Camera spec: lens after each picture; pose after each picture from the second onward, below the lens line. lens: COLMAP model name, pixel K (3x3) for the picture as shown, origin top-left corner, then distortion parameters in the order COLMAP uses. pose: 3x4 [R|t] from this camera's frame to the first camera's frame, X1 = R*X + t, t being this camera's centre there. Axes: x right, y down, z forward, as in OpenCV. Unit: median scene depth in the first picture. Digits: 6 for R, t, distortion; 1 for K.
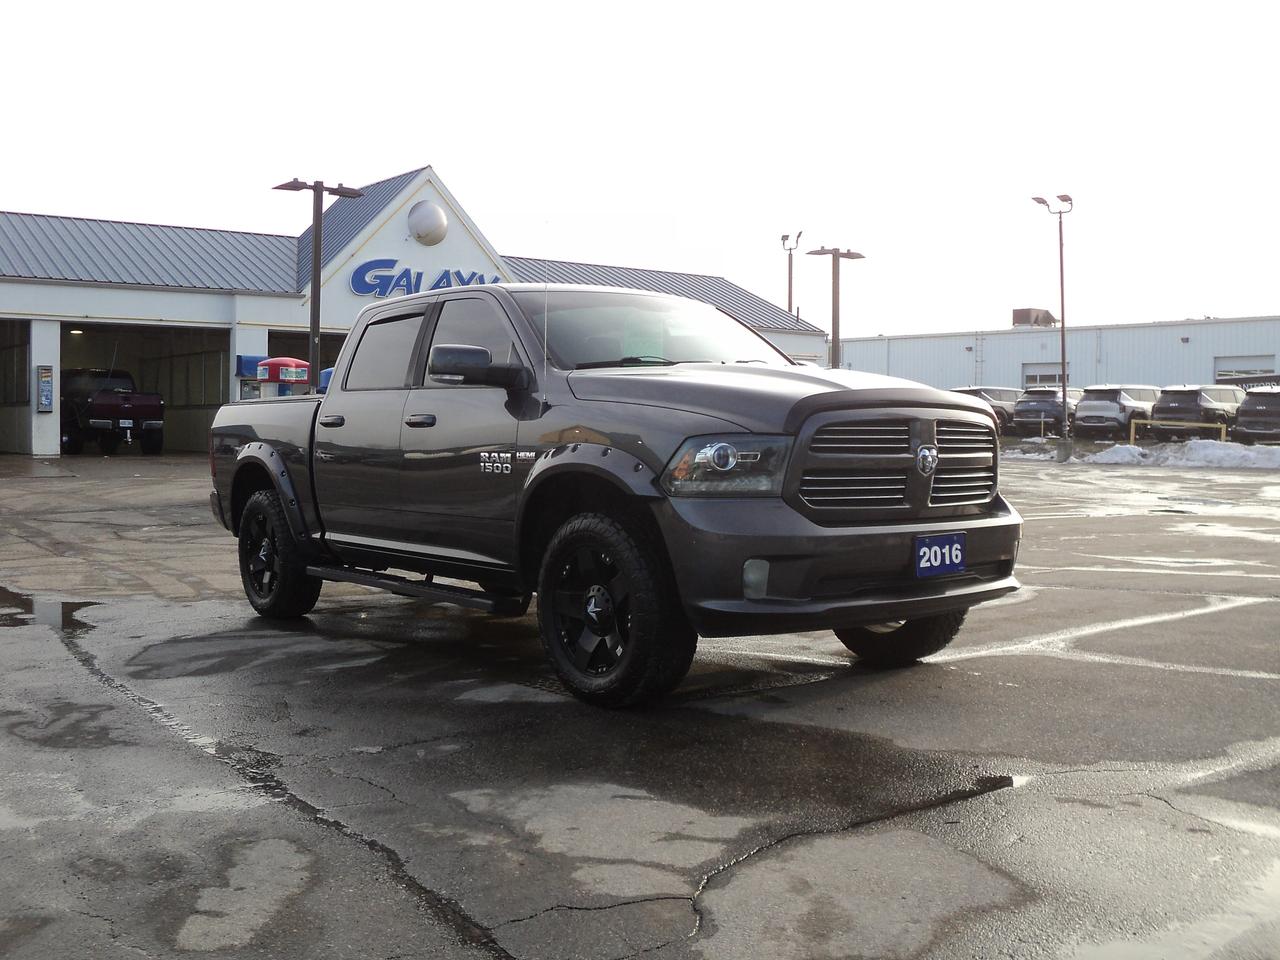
lens RADIAL K [[1330.2, 0, 613.2], [0, 1330.2, 477.8], [0, 0, 1]] dist [-0.199735, 0.211133]
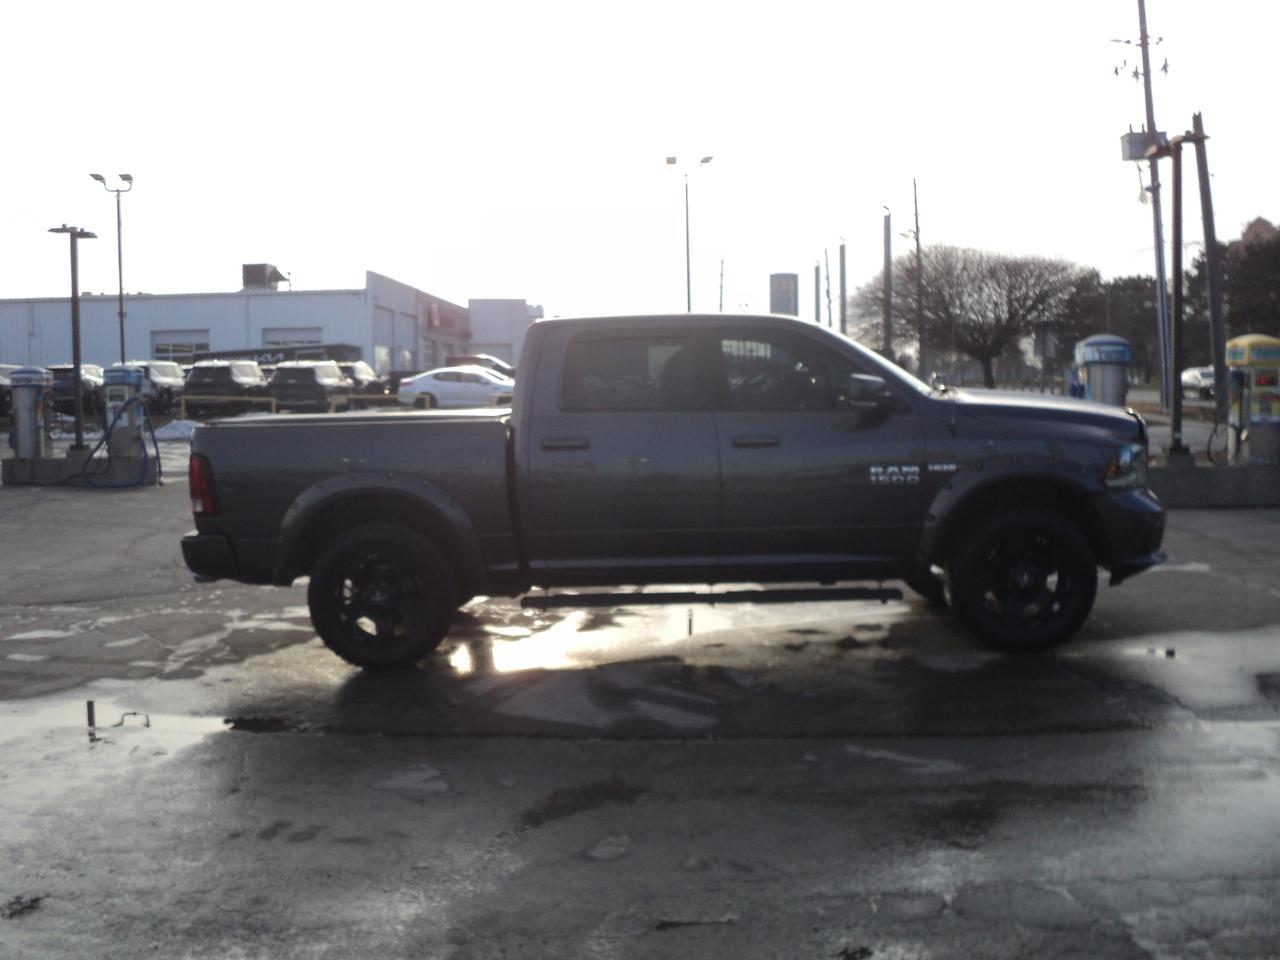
lens RADIAL K [[1330.2, 0, 613.2], [0, 1330.2, 477.8], [0, 0, 1]] dist [-0.199735, 0.211133]
pose [[0.631271, -0.067326, 0.772634, -1.013679], [0.047863, 0.997708, 0.047832, -0.068162], [-0.774084, 0.006786, 0.633047, 0.390779]]
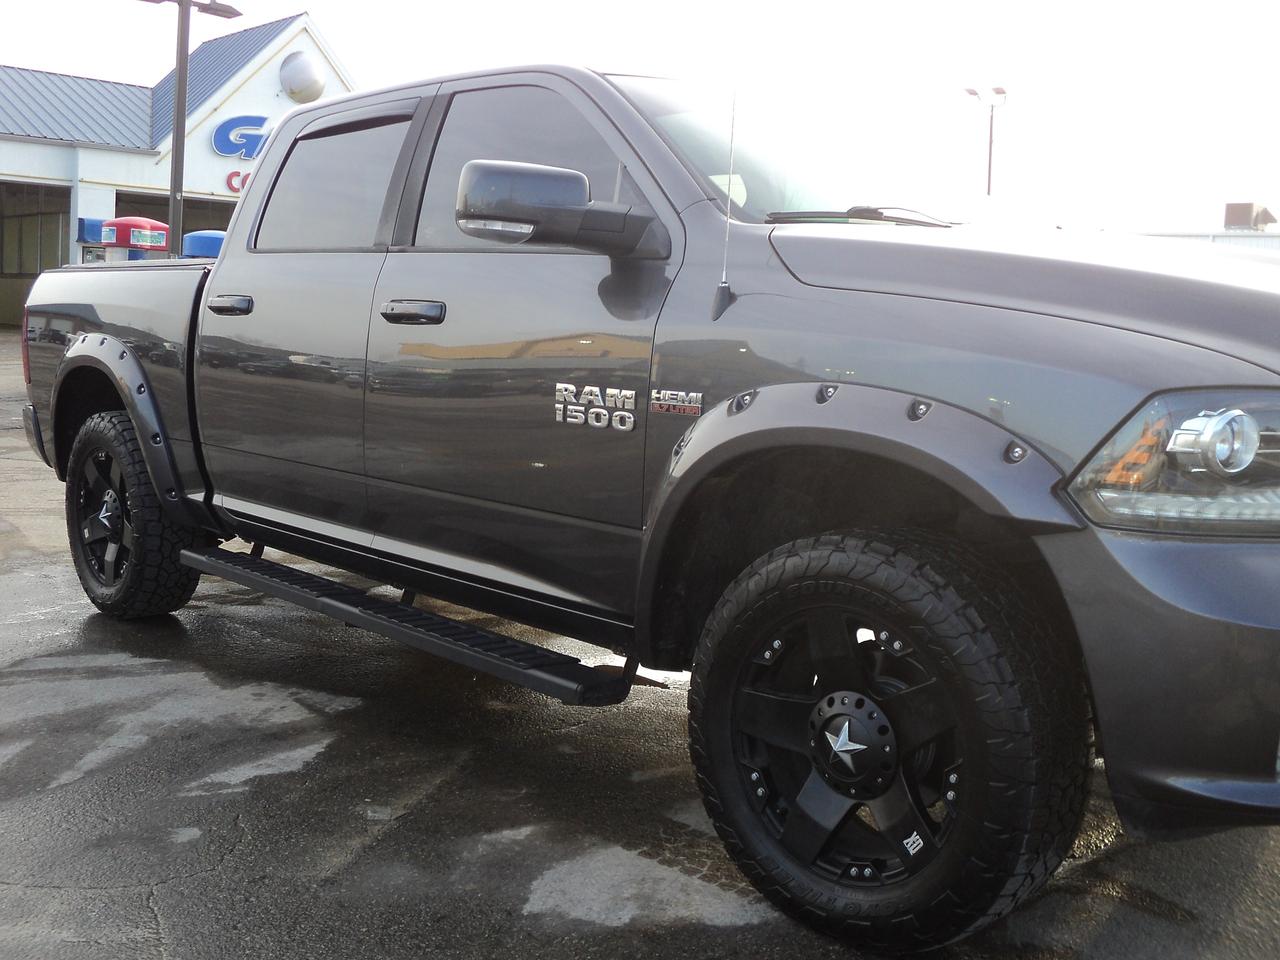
lens RADIAL K [[1330.2, 0, 613.2], [0, 1330.2, 477.8], [0, 0, 1]] dist [-0.199735, 0.211133]
pose [[0.993145, 0.028845, 0.113271, -0.119007], [-0.038232, 0.995932, 0.081593, -0.022192], [-0.110457, -0.085365, 0.990208, 0.445799]]
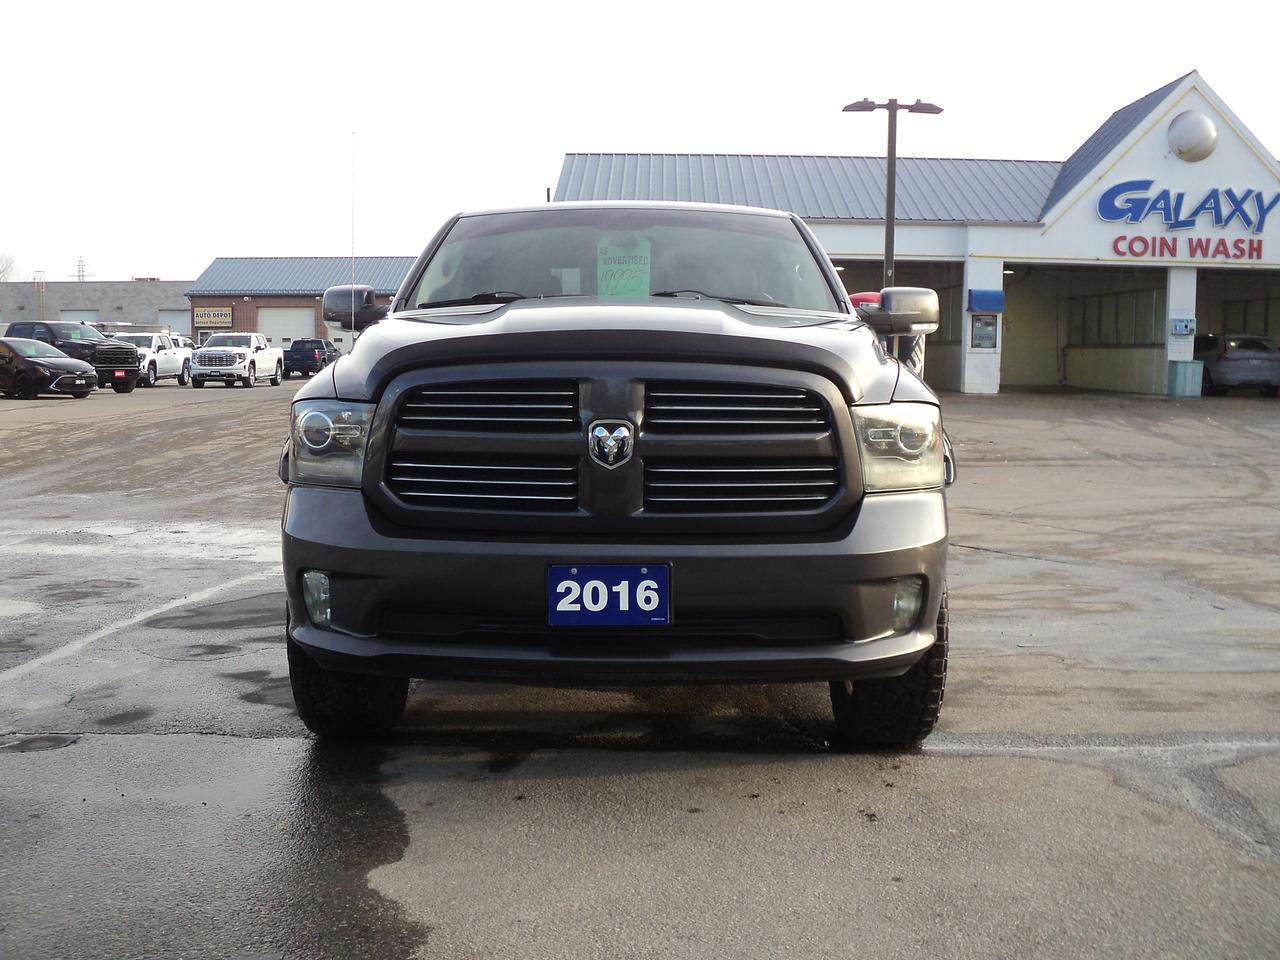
lens RADIAL K [[1330.2, 0, 613.2], [0, 1330.2, 477.8], [0, 0, 1]] dist [-0.199735, 0.211133]
pose [[0.783836, 0.055185, -0.618510, 0.488836], [-0.024032, 0.997993, 0.058588, -0.026504], [0.620502, -0.031059, 0.783589, 0.383048]]
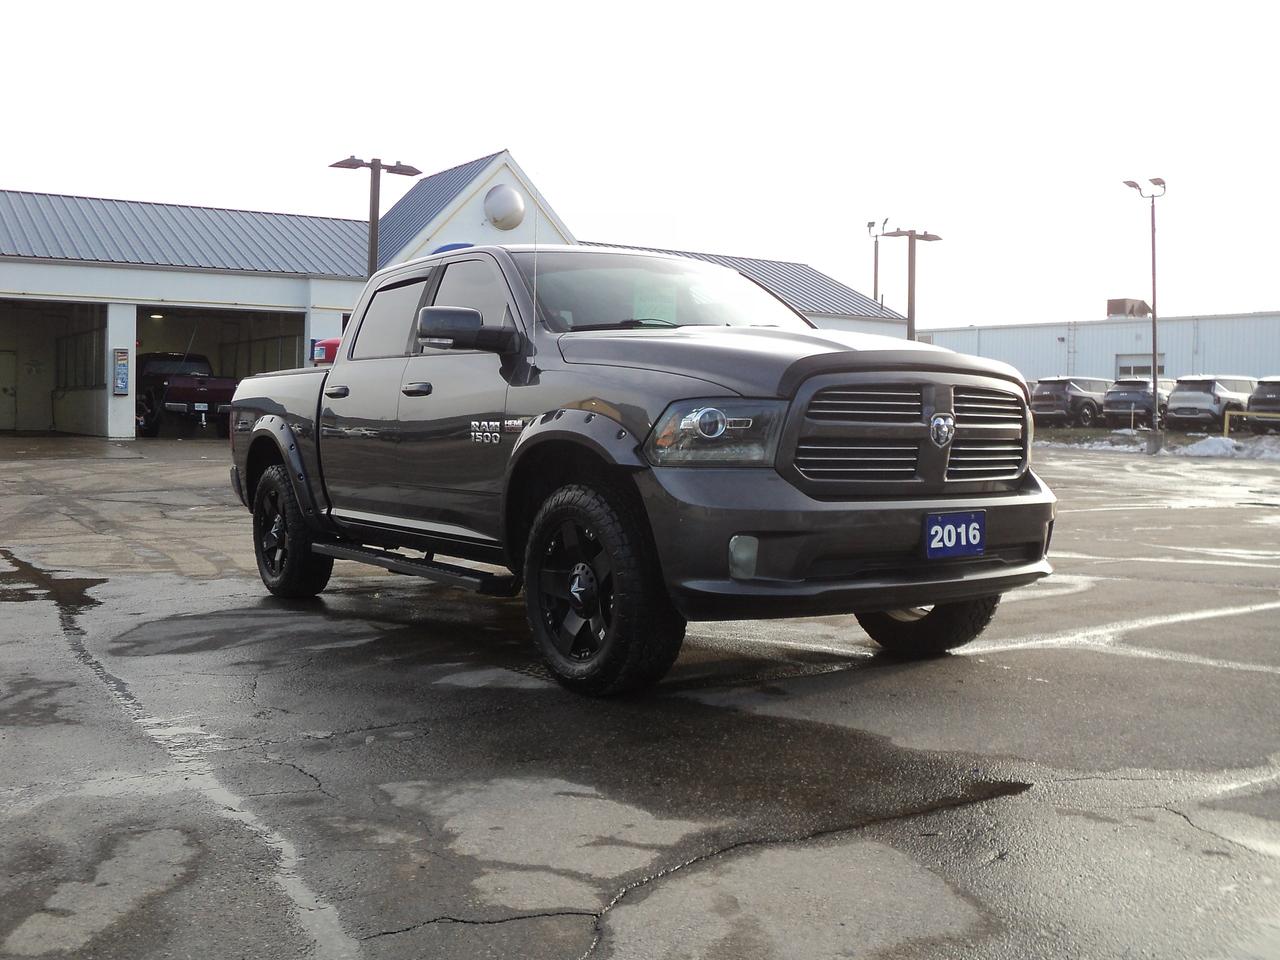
lens RADIAL K [[1330.2, 0, 613.2], [0, 1330.2, 477.8], [0, 0, 1]] dist [-0.199735, 0.211133]
pose [[0.997556, 0.009943, -0.069162, 0.058076], [-0.009462, 0.999929, 0.007268, 0.011622], [0.069229, -0.006596, 0.997579, 0.062986]]
